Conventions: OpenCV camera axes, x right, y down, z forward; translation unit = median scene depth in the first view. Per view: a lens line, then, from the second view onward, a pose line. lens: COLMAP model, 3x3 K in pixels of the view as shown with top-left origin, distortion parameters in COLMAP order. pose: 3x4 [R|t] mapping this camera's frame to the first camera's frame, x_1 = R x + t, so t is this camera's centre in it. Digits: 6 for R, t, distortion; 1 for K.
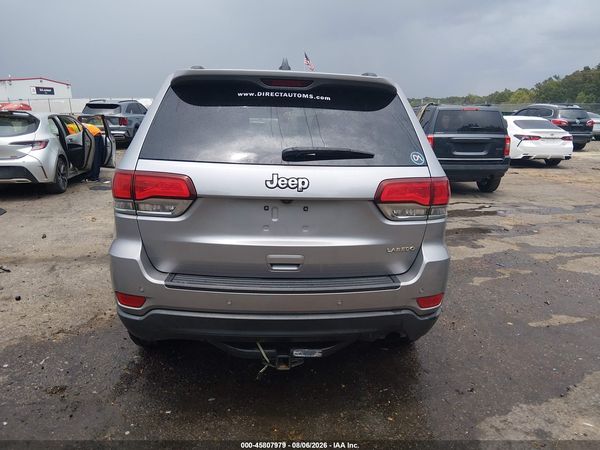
lens RADIAL K [[461.0, 0, 300.0], [0, 461.0, 225.0], [0, 0, 1]] dist [0.076062, -0.118288]
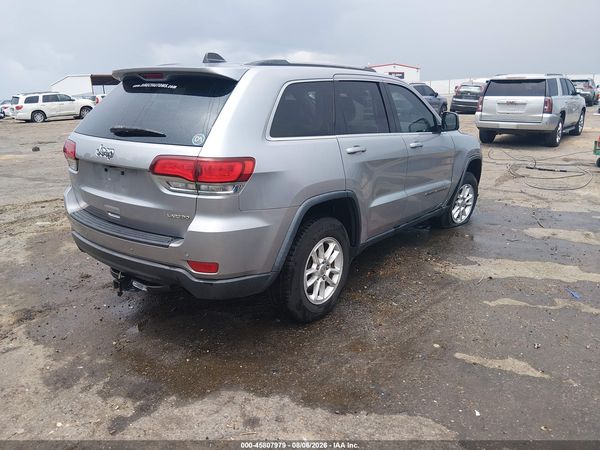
lens RADIAL K [[461.0, 0, 300.0], [0, 461.0, 225.0], [0, 0, 1]] dist [0.076062, -0.118288]
pose [[0.740616, 0.158003, -0.653088, 1.160492], [-0.131167, 0.987257, 0.090103, -0.068743], [0.659002, 0.018931, 0.751903, 0.305022]]
